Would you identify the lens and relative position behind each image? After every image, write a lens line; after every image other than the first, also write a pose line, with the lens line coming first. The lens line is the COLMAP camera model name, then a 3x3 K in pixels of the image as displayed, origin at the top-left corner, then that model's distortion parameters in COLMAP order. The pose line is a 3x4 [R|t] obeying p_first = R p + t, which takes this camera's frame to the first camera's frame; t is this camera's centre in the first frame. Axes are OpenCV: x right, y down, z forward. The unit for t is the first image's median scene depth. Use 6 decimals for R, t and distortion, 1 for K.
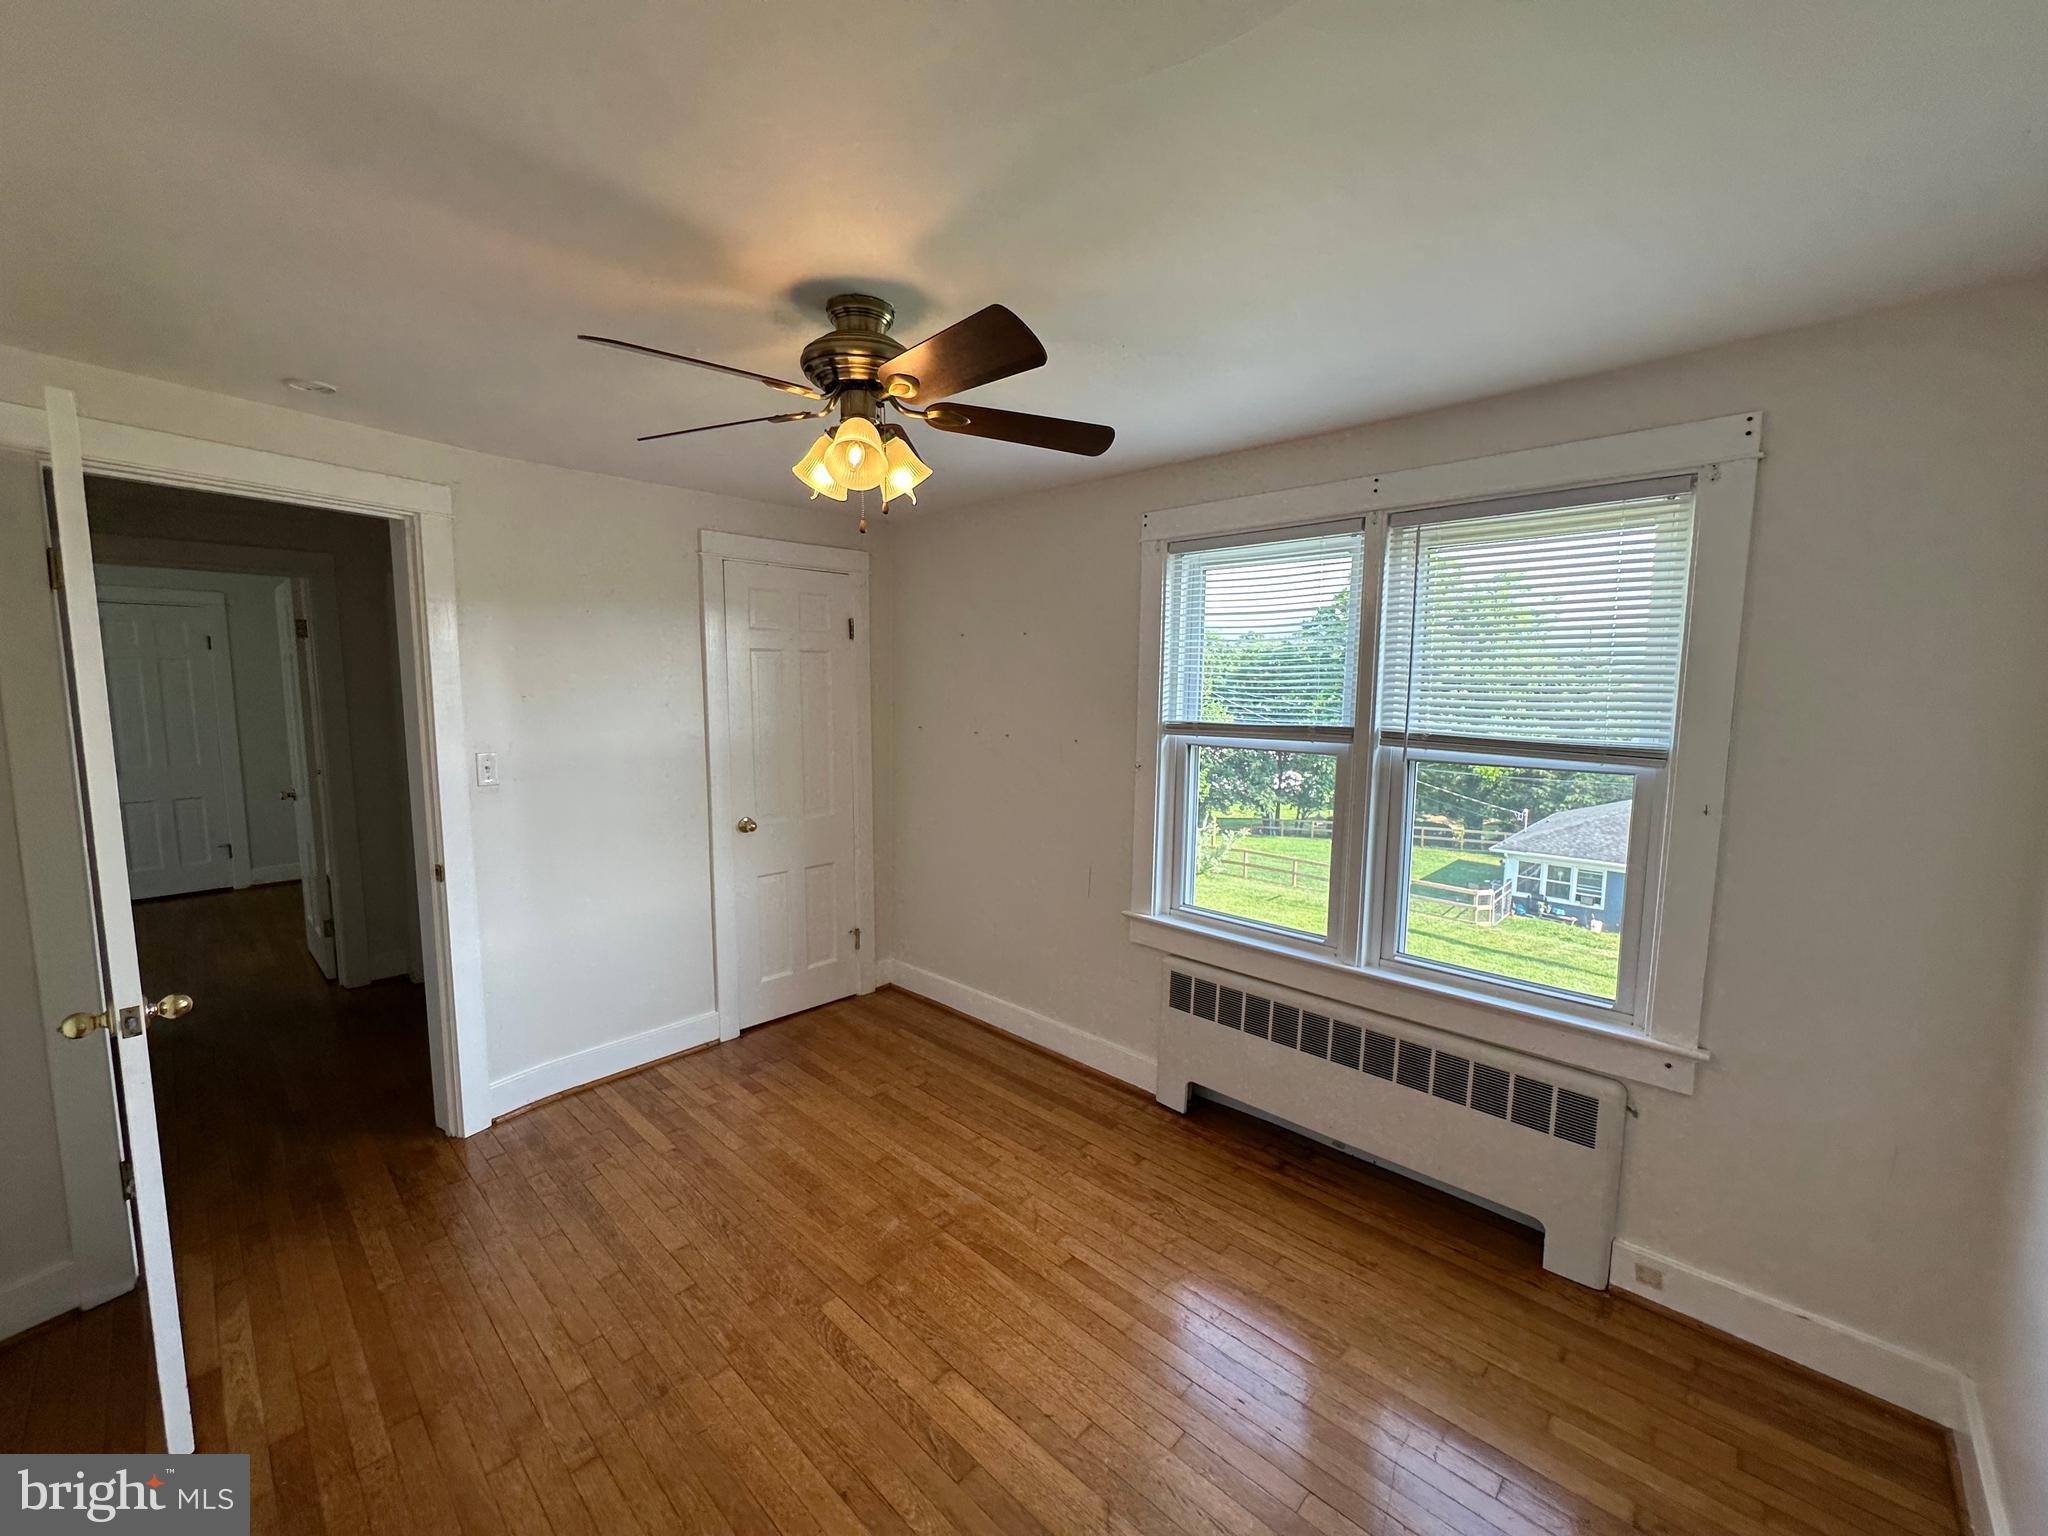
lens RADIAL K [[813.9, 0, 1023.6], [0, 813.9, 771.5], [0, 0, 1]] dist [-0.006719, 0.000565]
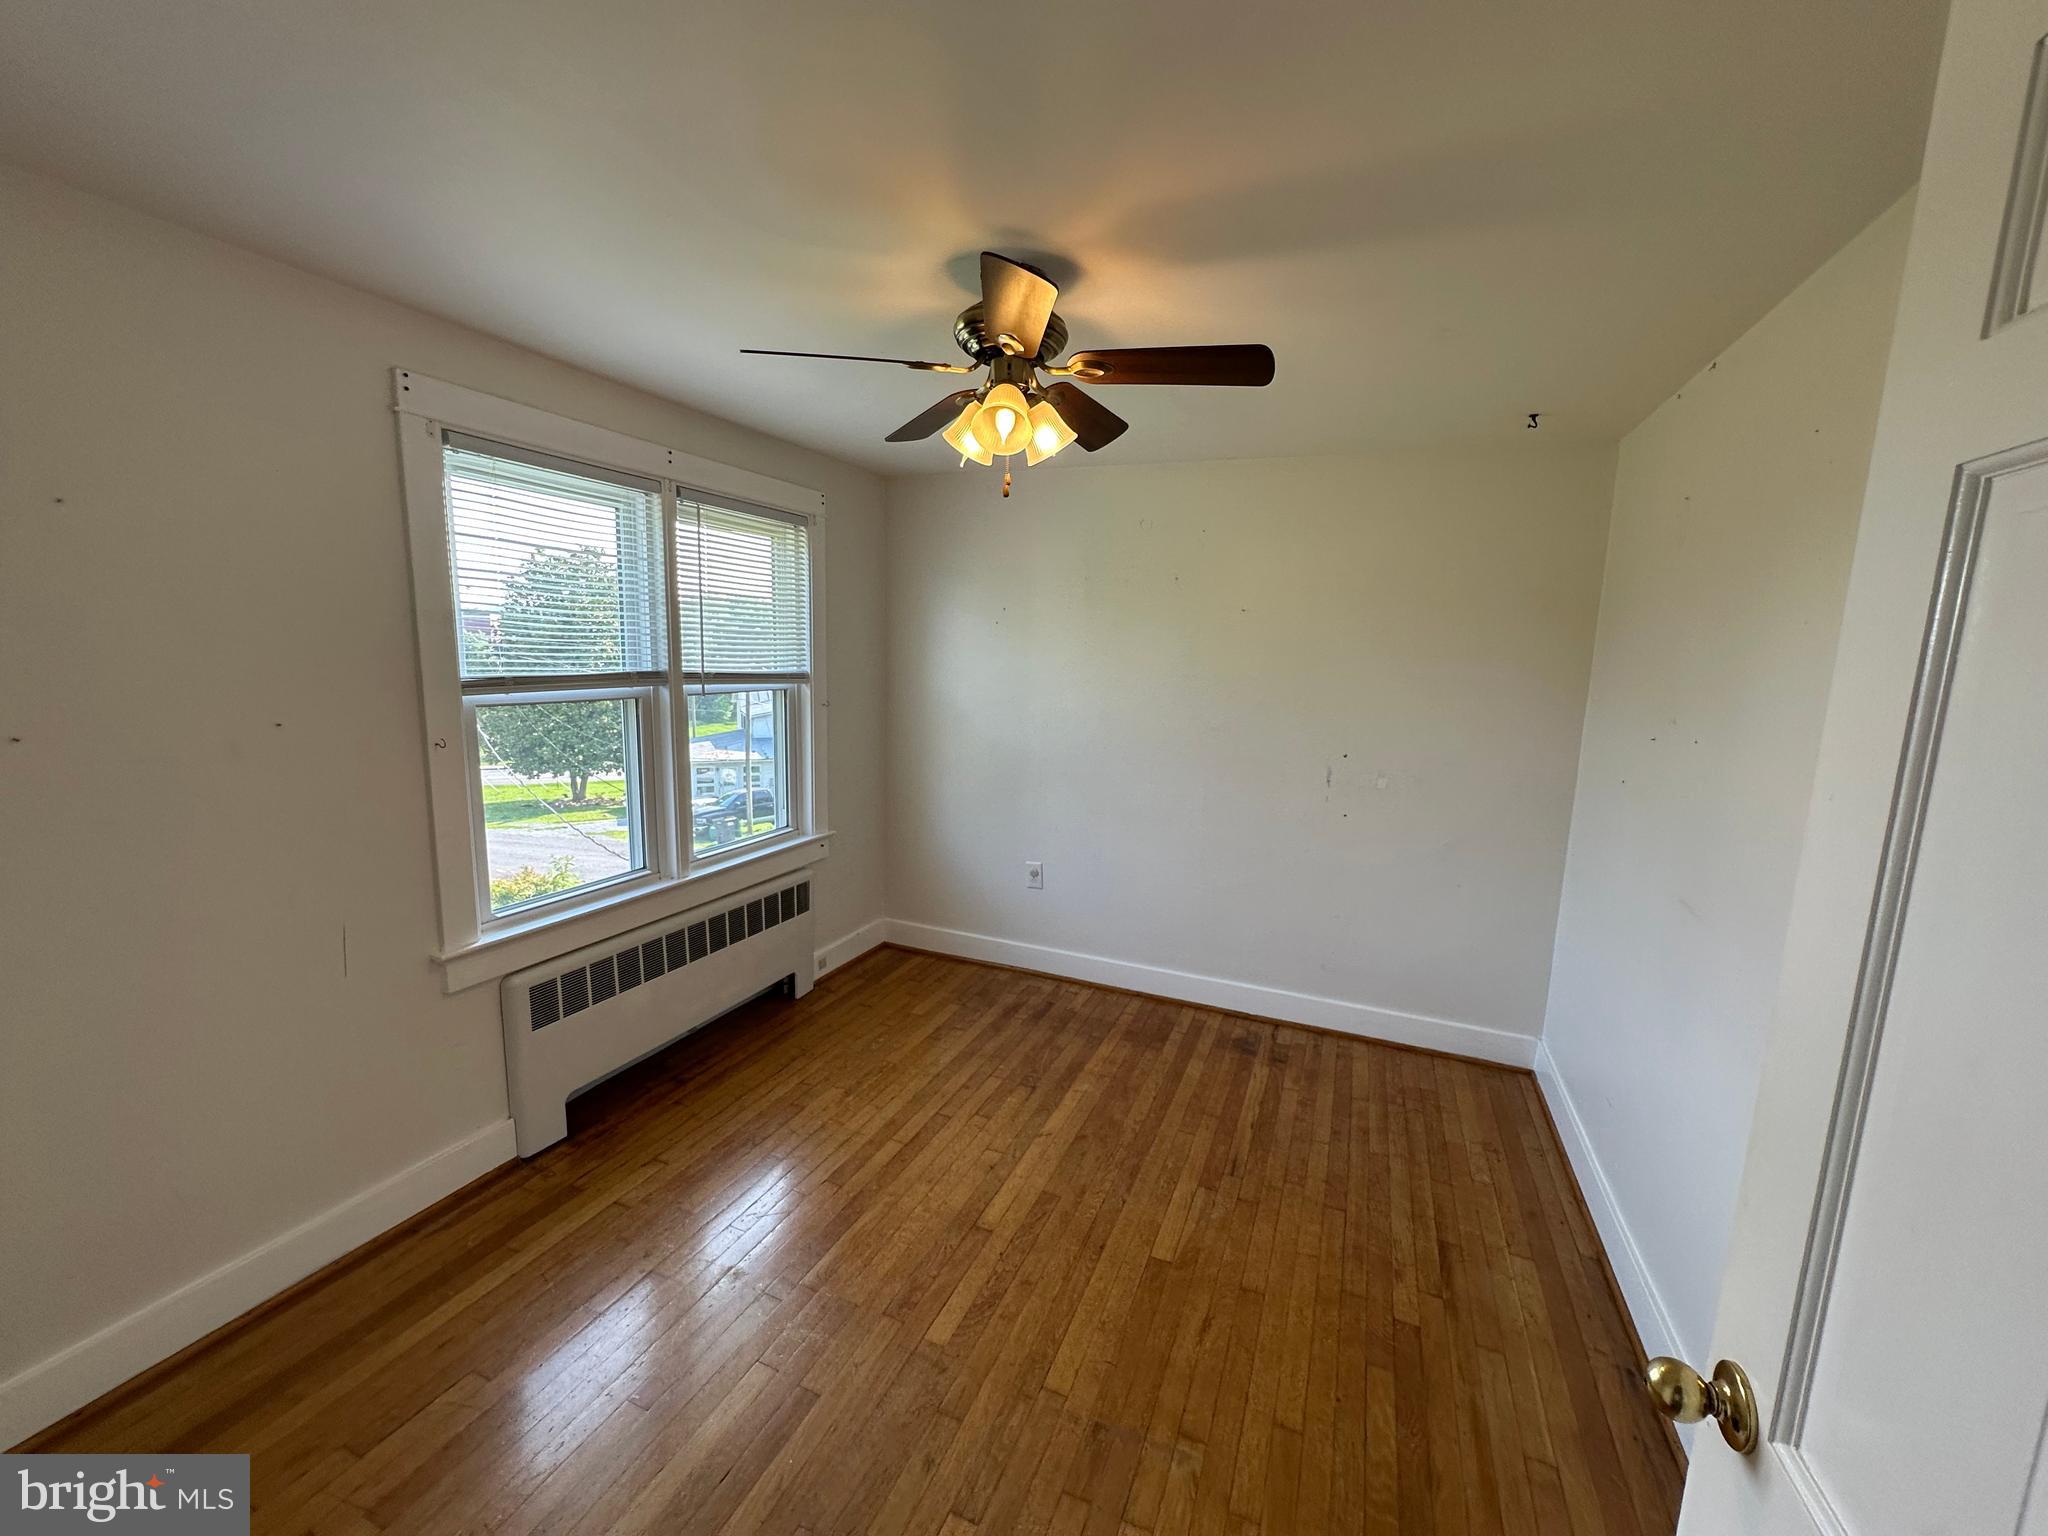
lens RADIAL K [[823.0, 0, 1015.6], [0, 823.0, 768.5], [0, 0, 1]] dist [0.000029, 0.000193]
pose [[-0.349771, -0.155796, 0.923790, -0.840861], [0.067824, 0.979276, 0.190834, -0.107064], [-0.934377, 0.129404, -0.331956, 0.946749]]
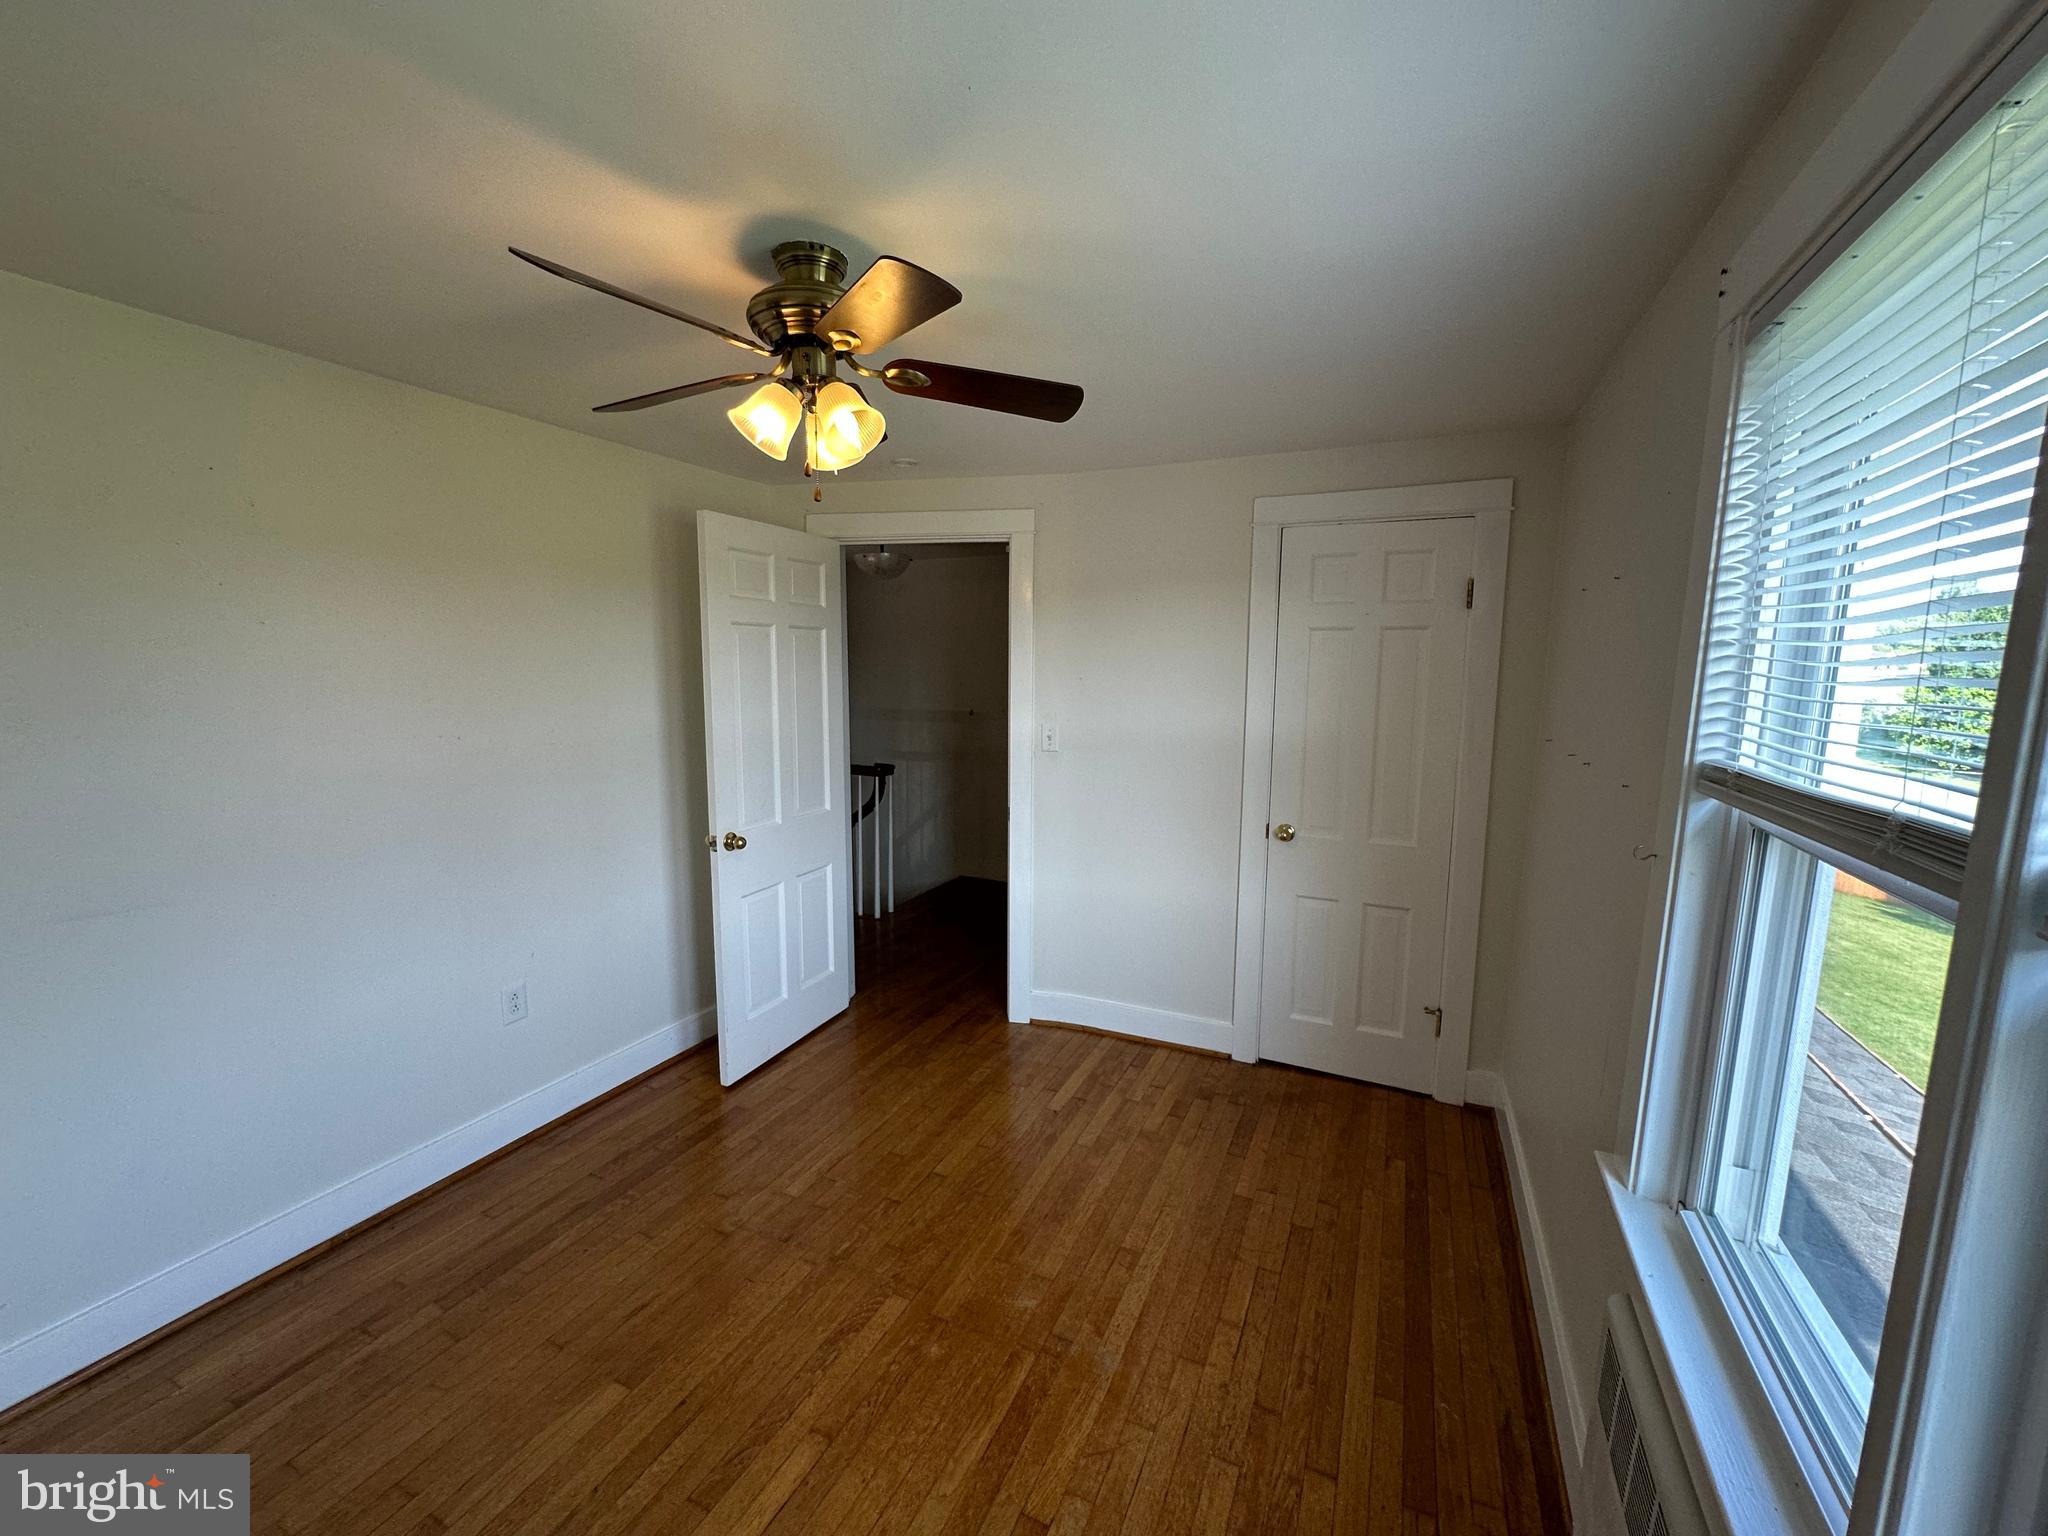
lens RADIAL K [[813.9, 0, 1023.6], [0, 813.9, 771.5], [0, 0, 1]] dist [-0.006719, 0.000565]
pose [[0.317958, 0.122106, -0.940209, 0.541884], [-0.111577, 0.989600, 0.090787, -0.066822], [0.941517, 0.076040, 0.328275, 0.642032]]
